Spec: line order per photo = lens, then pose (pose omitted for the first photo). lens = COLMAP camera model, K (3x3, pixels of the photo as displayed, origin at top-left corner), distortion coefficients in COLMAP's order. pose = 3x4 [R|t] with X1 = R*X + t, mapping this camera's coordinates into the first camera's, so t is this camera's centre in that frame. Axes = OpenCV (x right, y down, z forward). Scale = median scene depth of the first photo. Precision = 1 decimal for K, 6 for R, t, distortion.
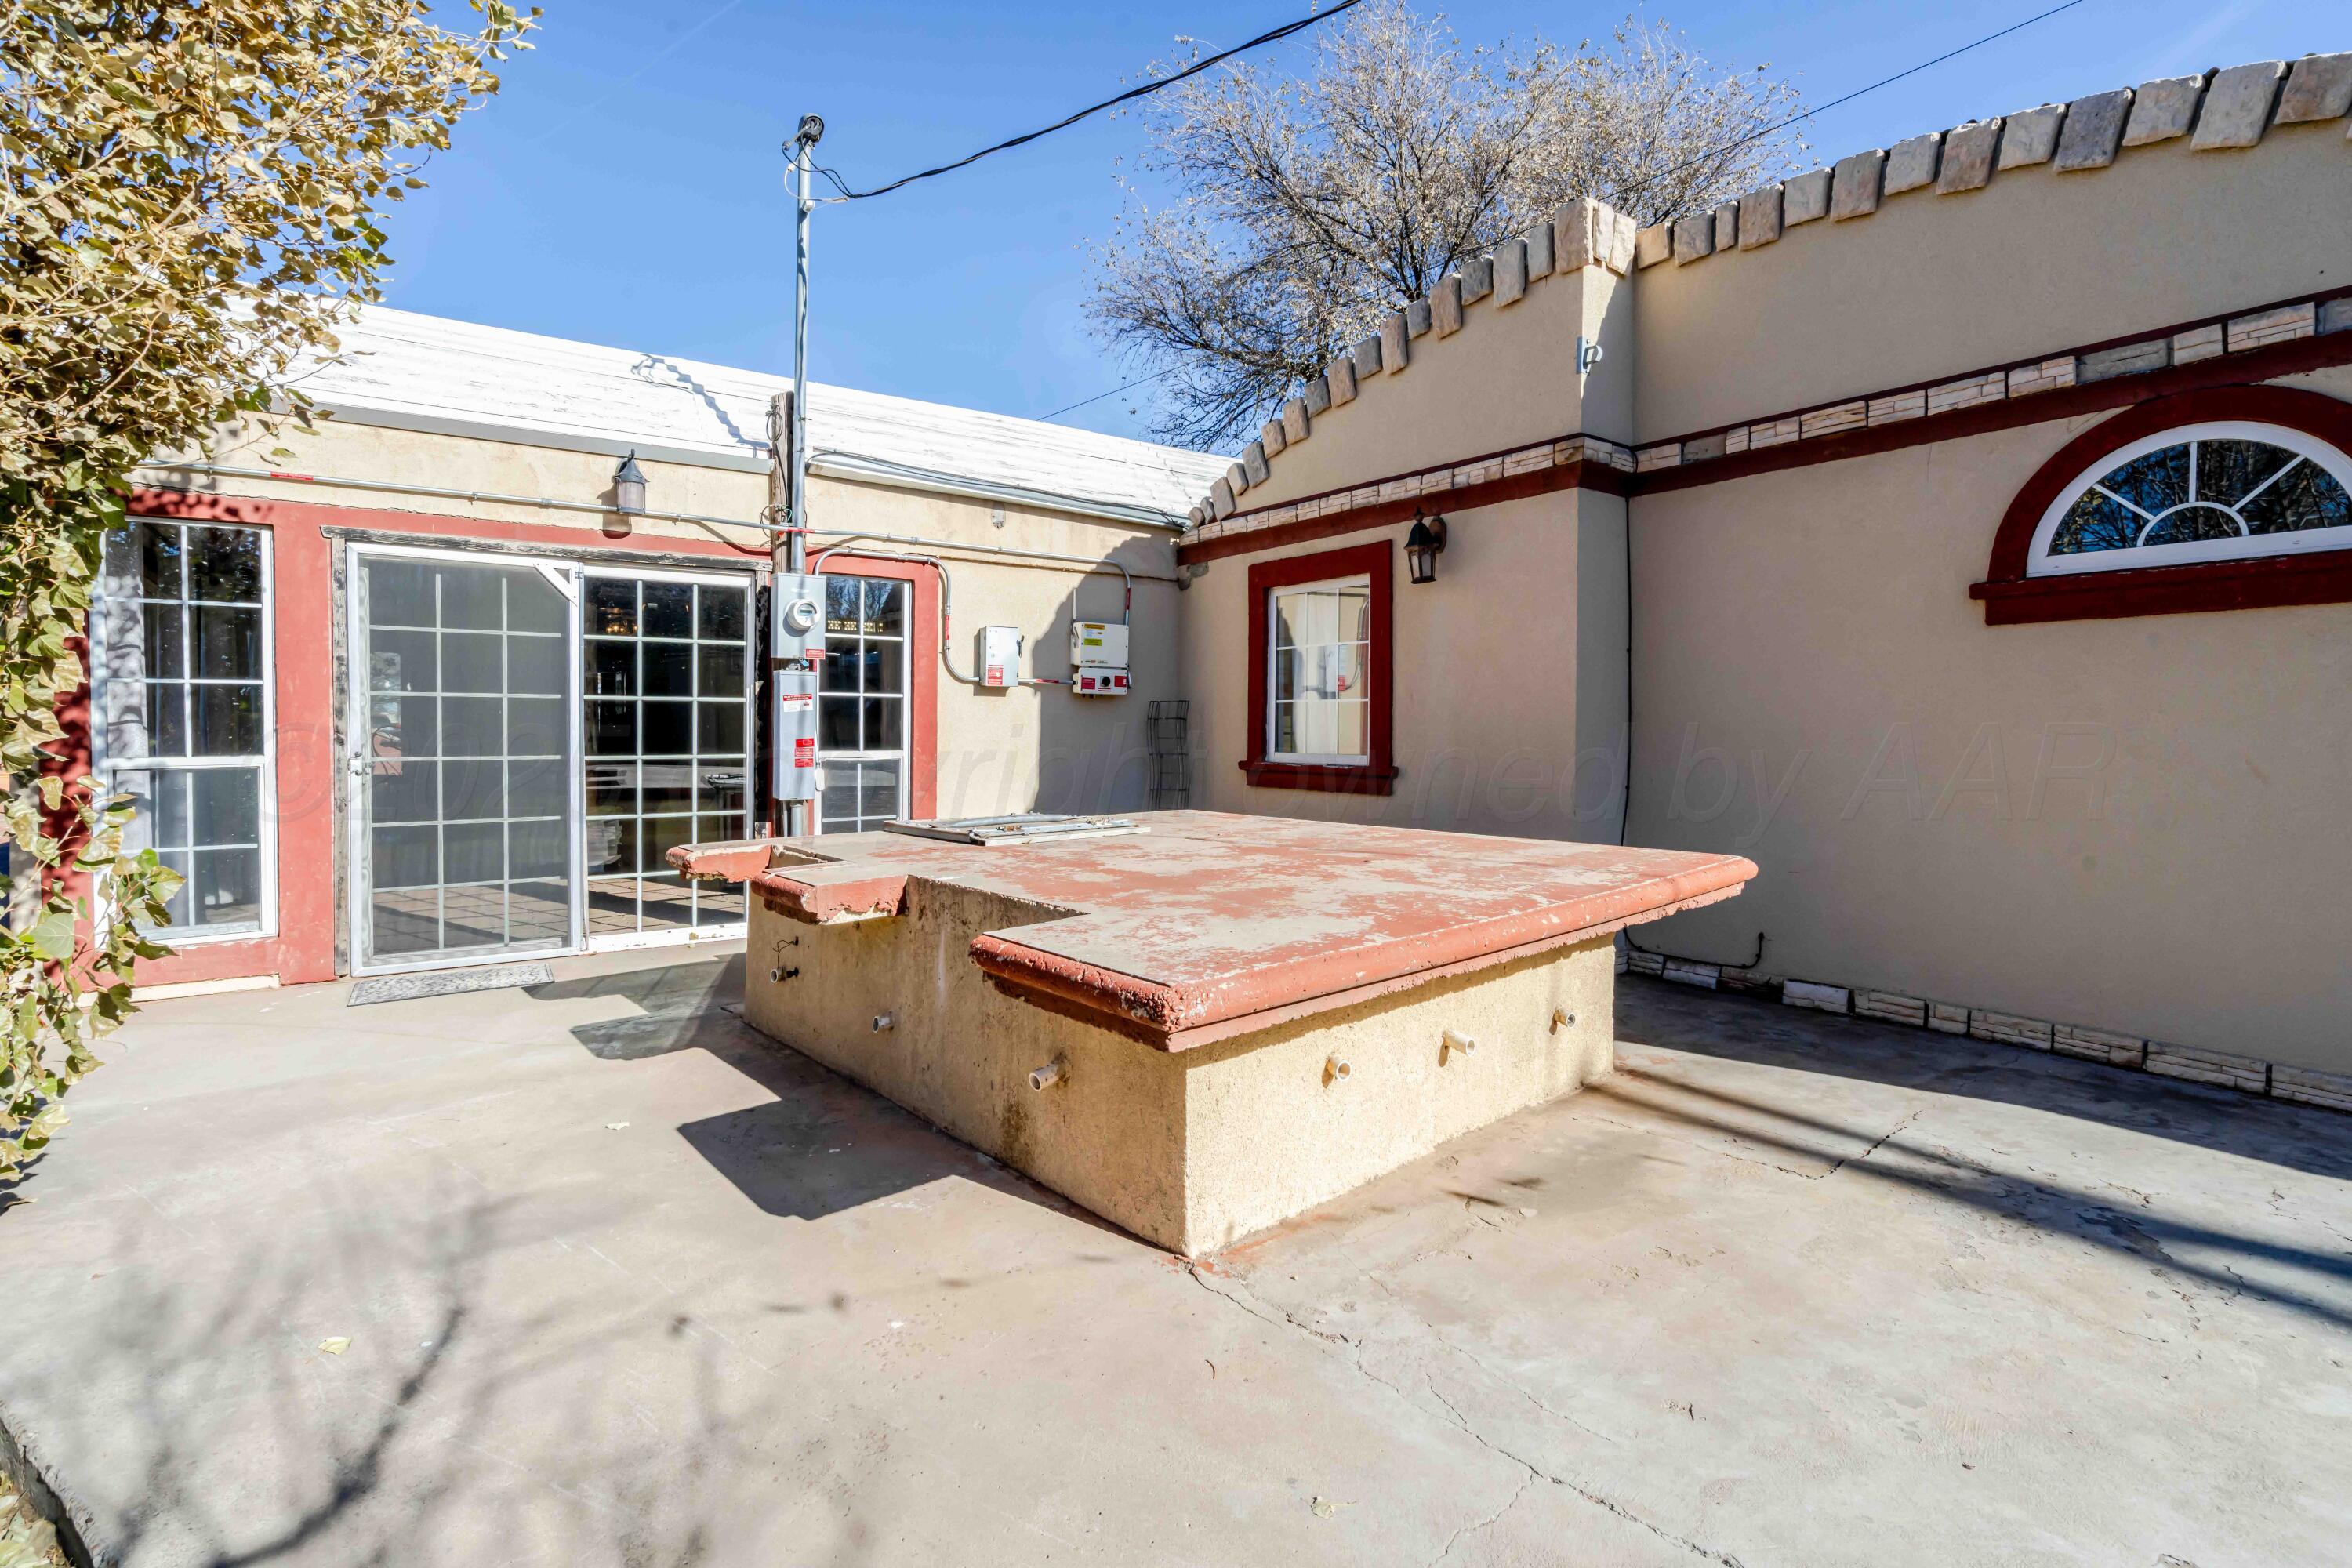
lens RADIAL K [[1081.8, 0, 1174.3], [0, 1081.8, 766.1], [0, 0, 1]] dist [-0.004382, 0.002140]
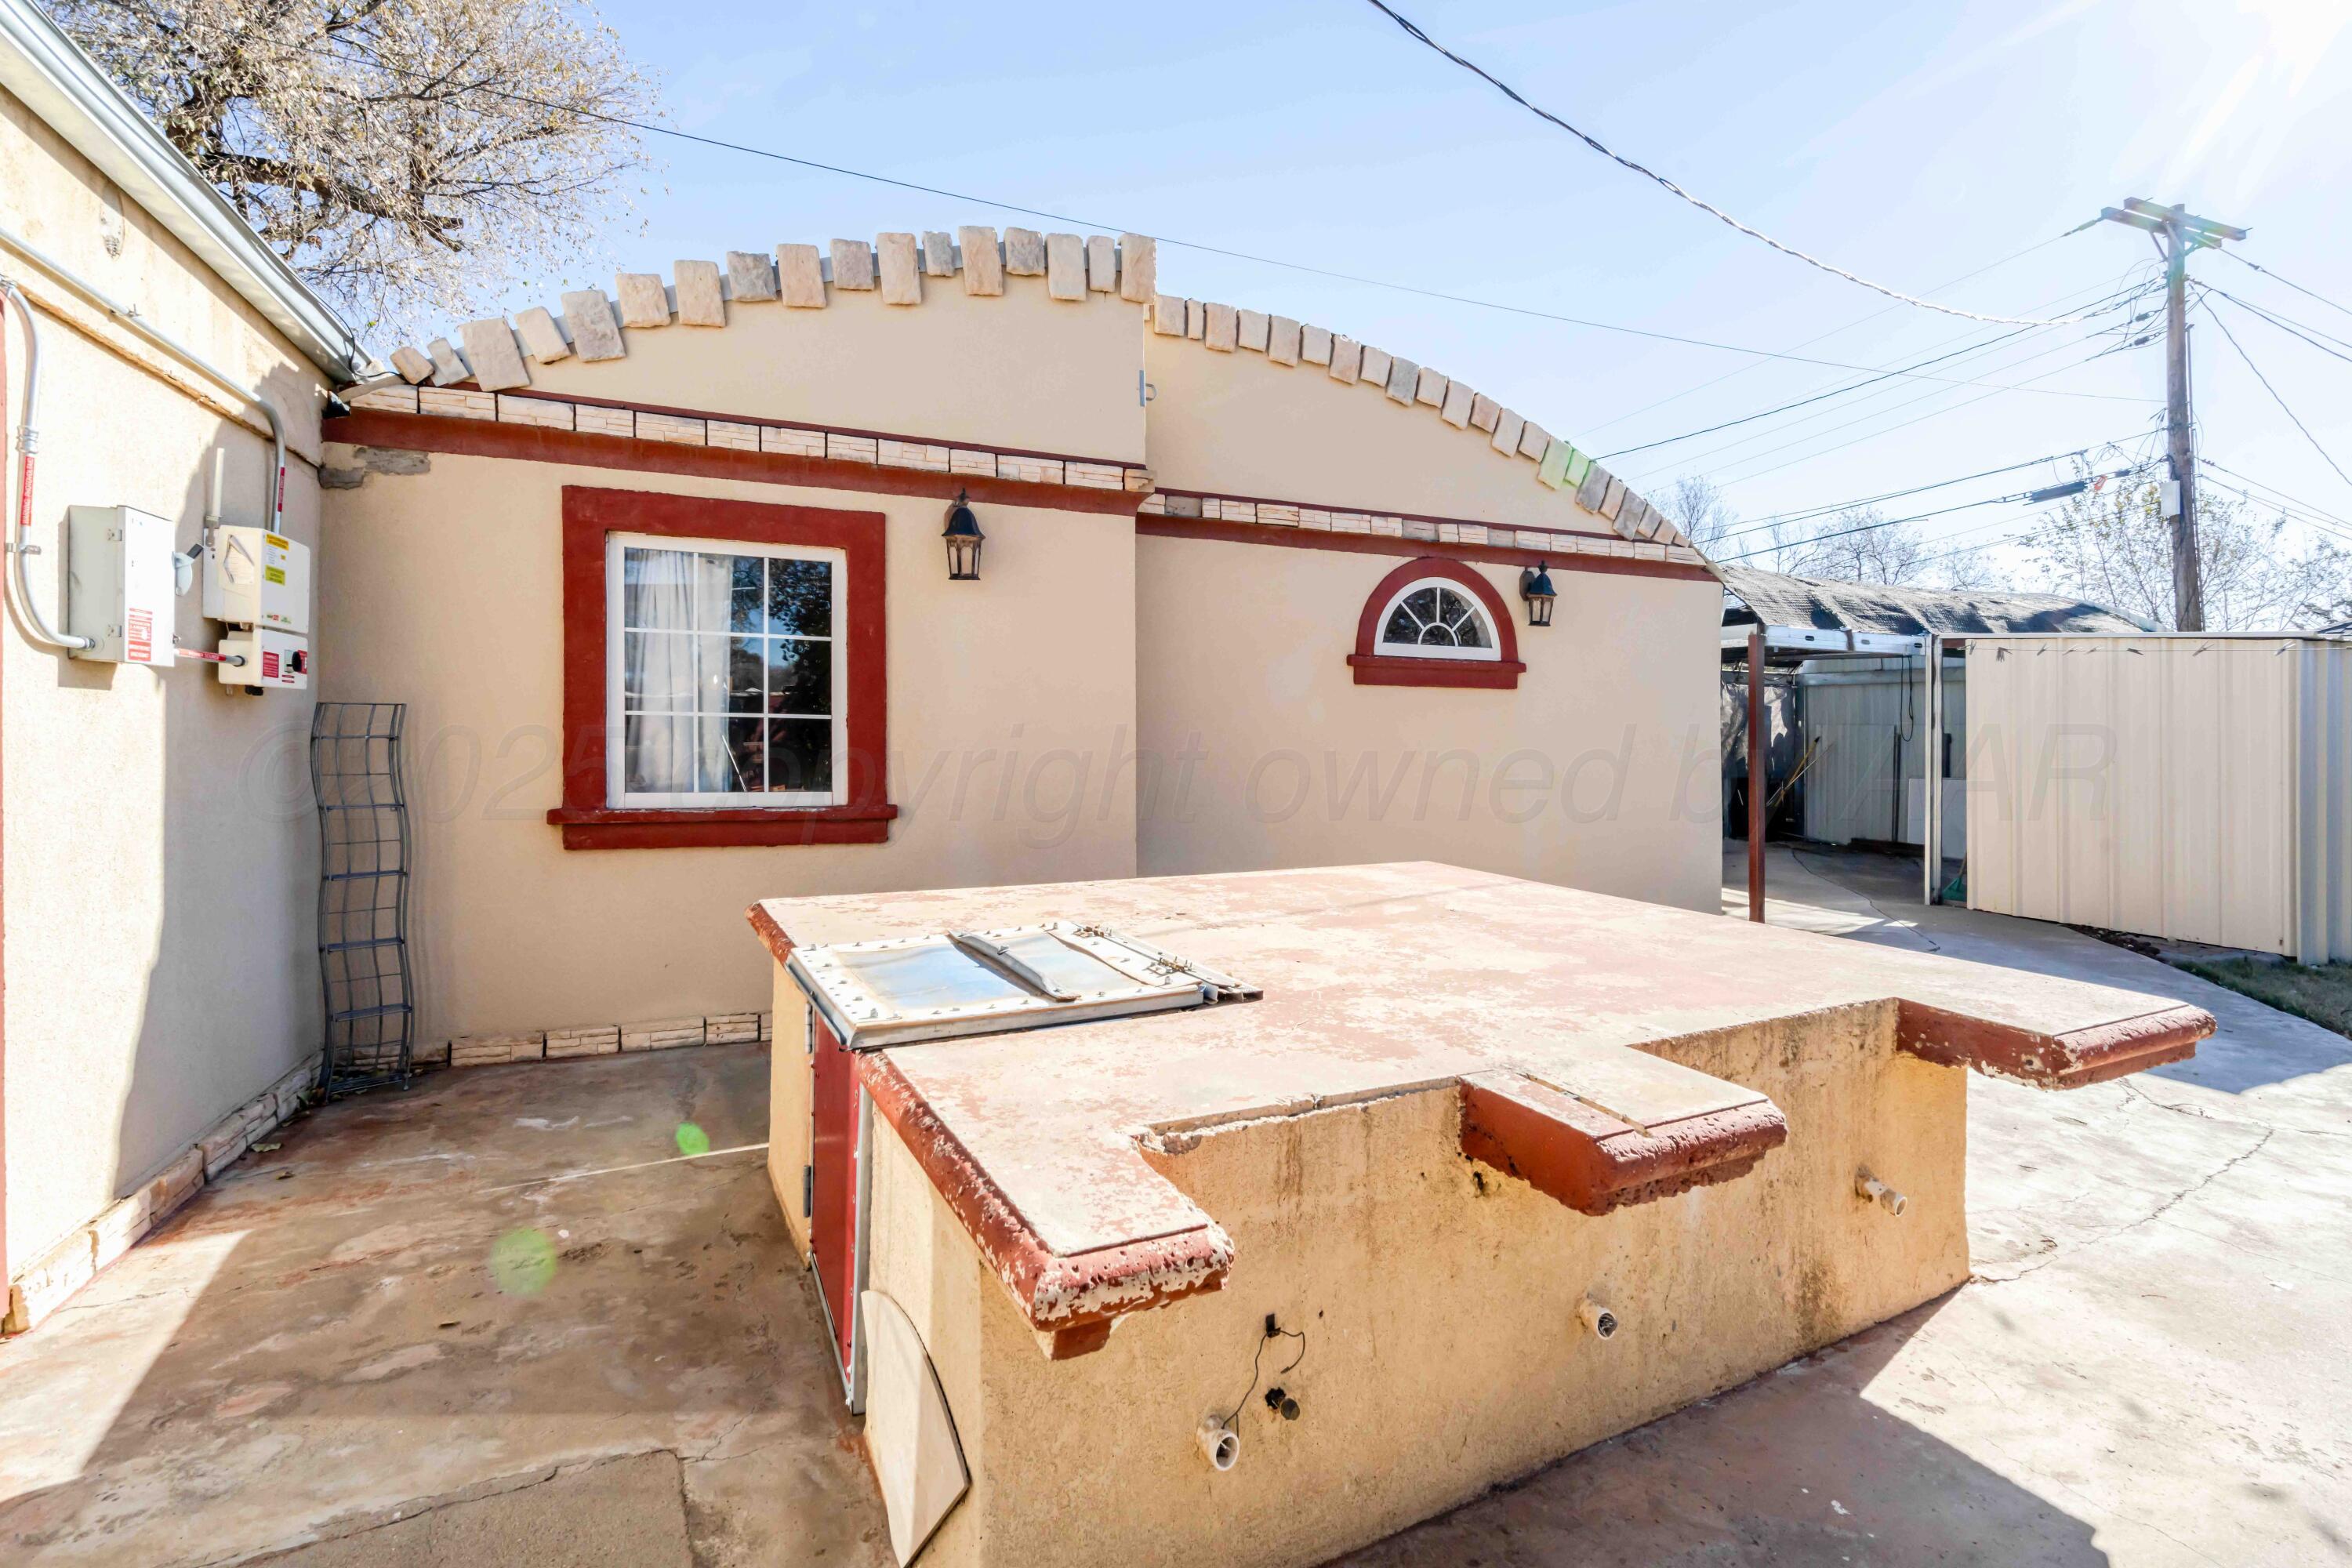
lens RADIAL K [[1081.8, 0, 1176.5], [0, 1081.8, 739.1], [0, 0, 1]] dist [-0.004382, 0.002140]
pose [[0.241369, -0.005028, 0.970420, -0.592175], [0.022506, 0.999747, -0.000418, -0.049964], [-0.970172, 0.021941, 0.241421, 0.720388]]
